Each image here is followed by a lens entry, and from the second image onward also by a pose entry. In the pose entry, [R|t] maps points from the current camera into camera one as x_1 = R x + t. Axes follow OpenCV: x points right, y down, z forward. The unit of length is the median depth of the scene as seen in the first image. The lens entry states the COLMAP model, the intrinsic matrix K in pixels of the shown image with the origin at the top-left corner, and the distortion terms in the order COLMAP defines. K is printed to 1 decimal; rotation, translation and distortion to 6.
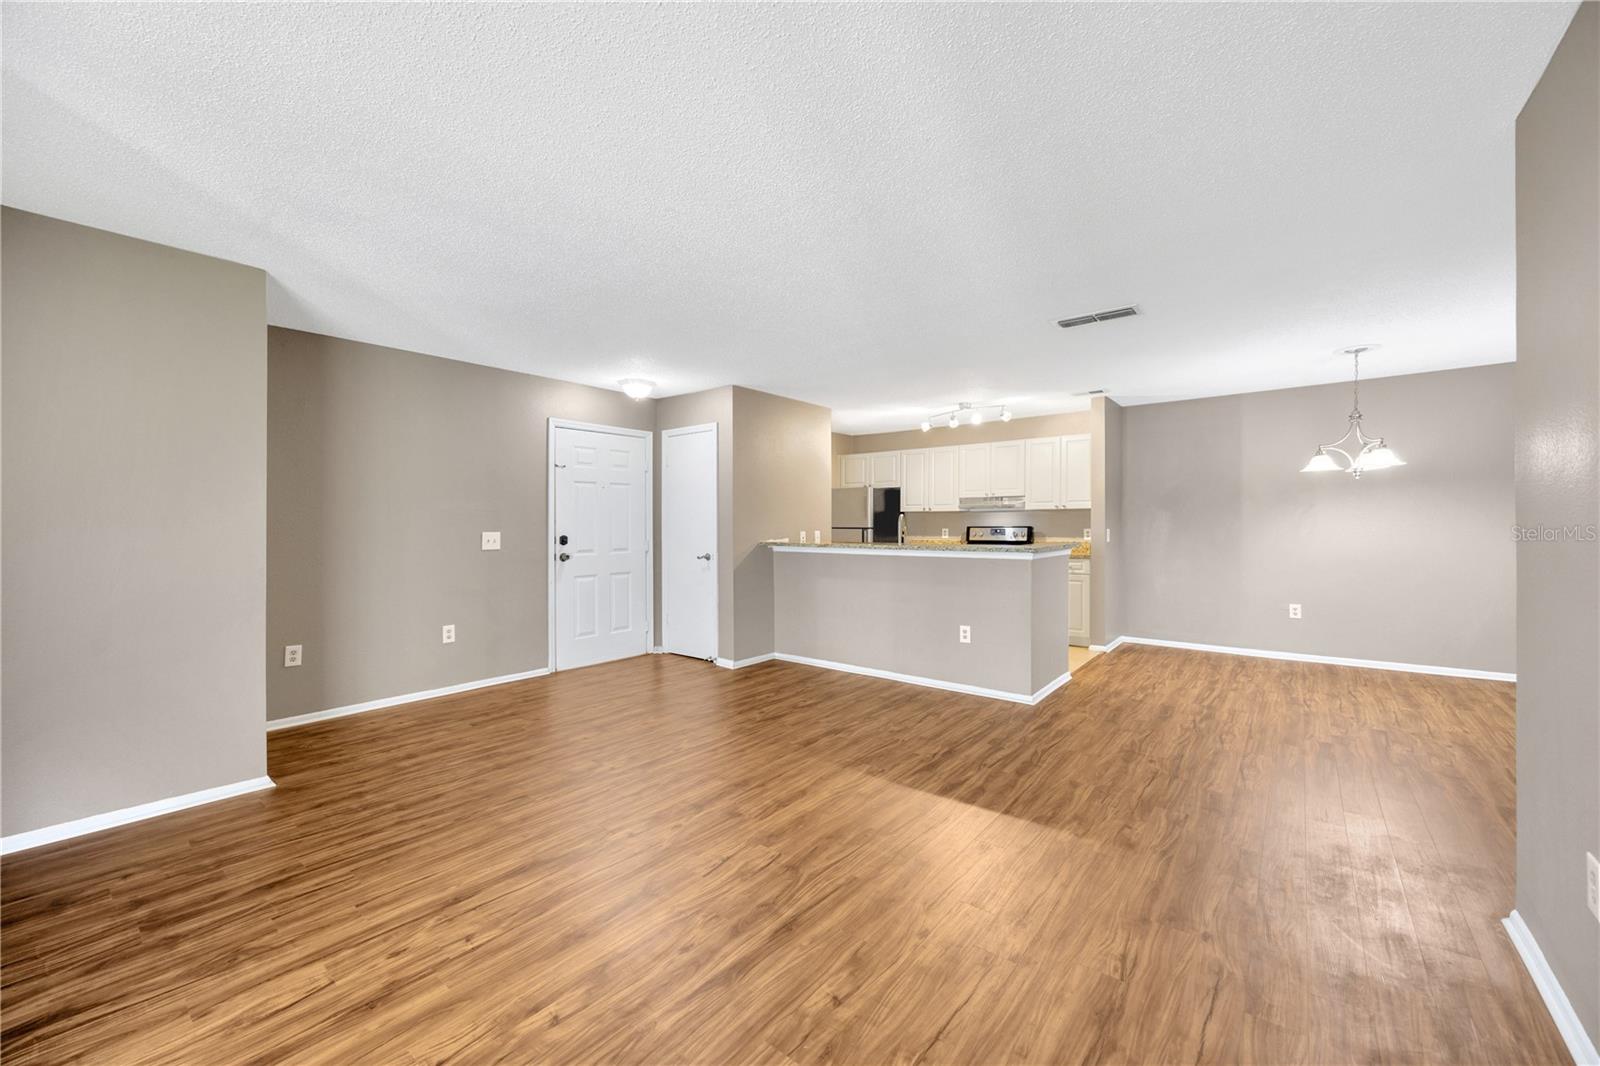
lens RADIAL K [[620.5, 0, 799.1], [0, 620.5, 527.8], [0, 0, 1]] dist [-0.001646, 0.000035]
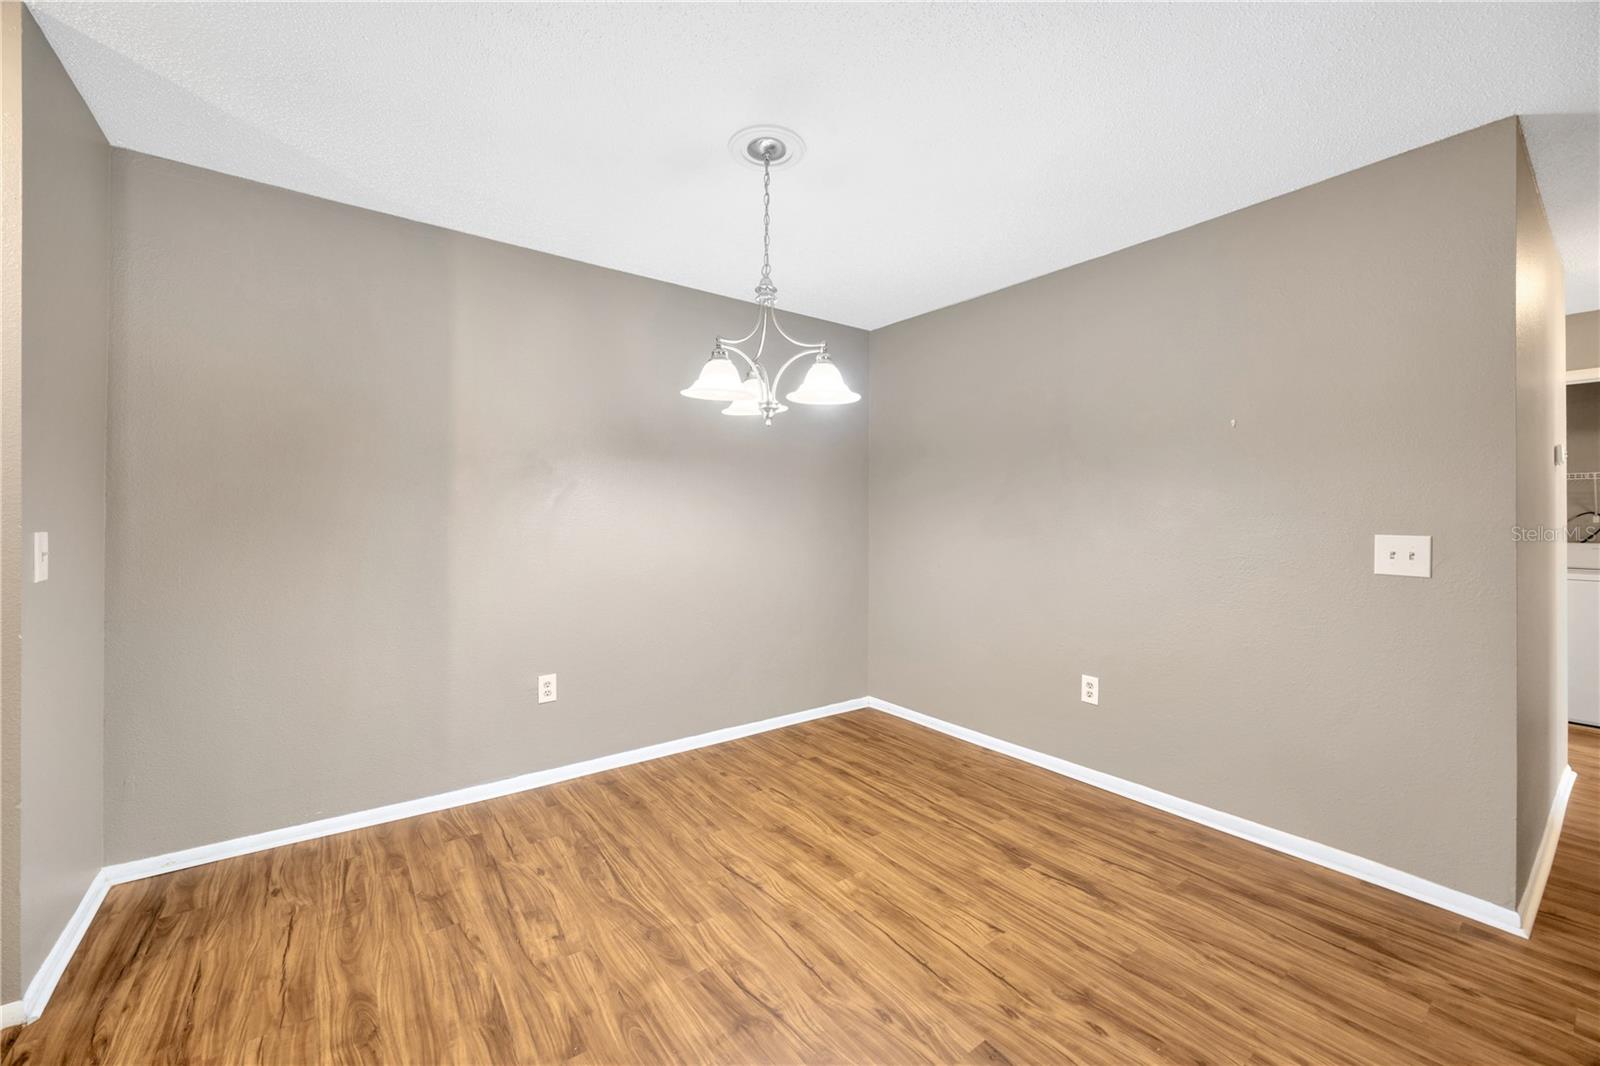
lens RADIAL K [[631.7, 0, 797.7], [0, 631.7, 515.5], [0, 0, 1]] dist [-0.000263, -0.000029]
pose [[0.246373, 0.011940, 0.969101, 0.393884], [-0.002089, 0.999928, -0.011789, -0.003130], [-0.969173, 0.000880, 0.246381, 0.763352]]
